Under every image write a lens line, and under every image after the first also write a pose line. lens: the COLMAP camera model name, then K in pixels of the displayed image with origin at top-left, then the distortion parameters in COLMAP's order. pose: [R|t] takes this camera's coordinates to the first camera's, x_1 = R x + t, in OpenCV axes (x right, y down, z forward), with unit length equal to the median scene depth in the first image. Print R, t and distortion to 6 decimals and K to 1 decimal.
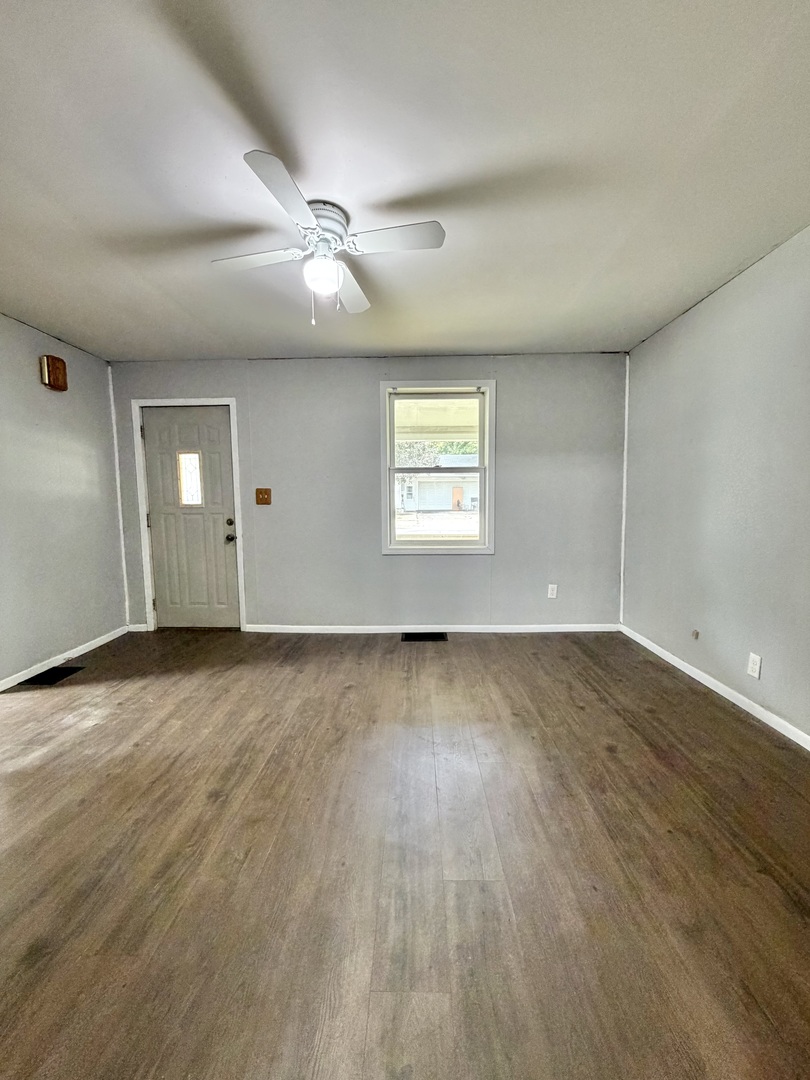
lens RADIAL K [[429.4, 0, 415.7], [0, 429.4, 540.0], [0, 0, 1]] dist [0.002080, -0.000590]
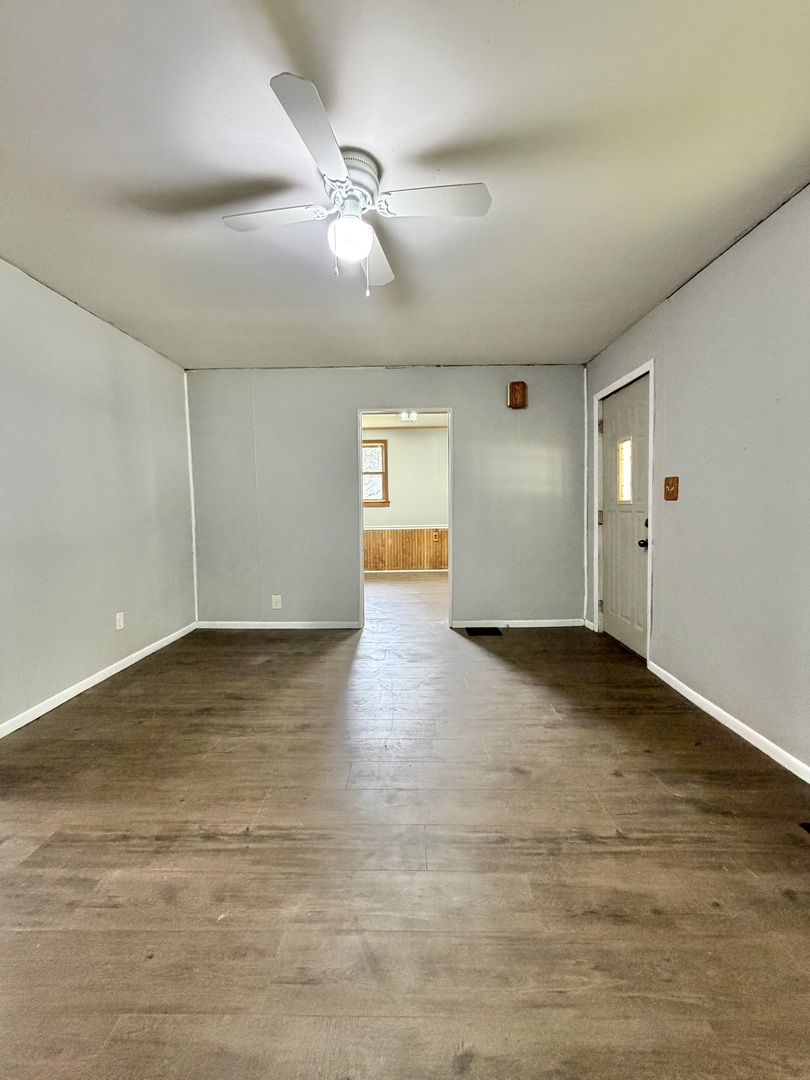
lens RADIAL K [[429.4, 0, 397.8], [0, 429.4, 539.3], [0, 0, 1]] dist [0.002080, -0.000590]
pose [[-0.007578, 0.082471, -0.996565, 0.392066], [-0.082403, 0.993152, 0.082816, -0.045558], [0.996570, 0.082748, -0.000730, 0.632454]]
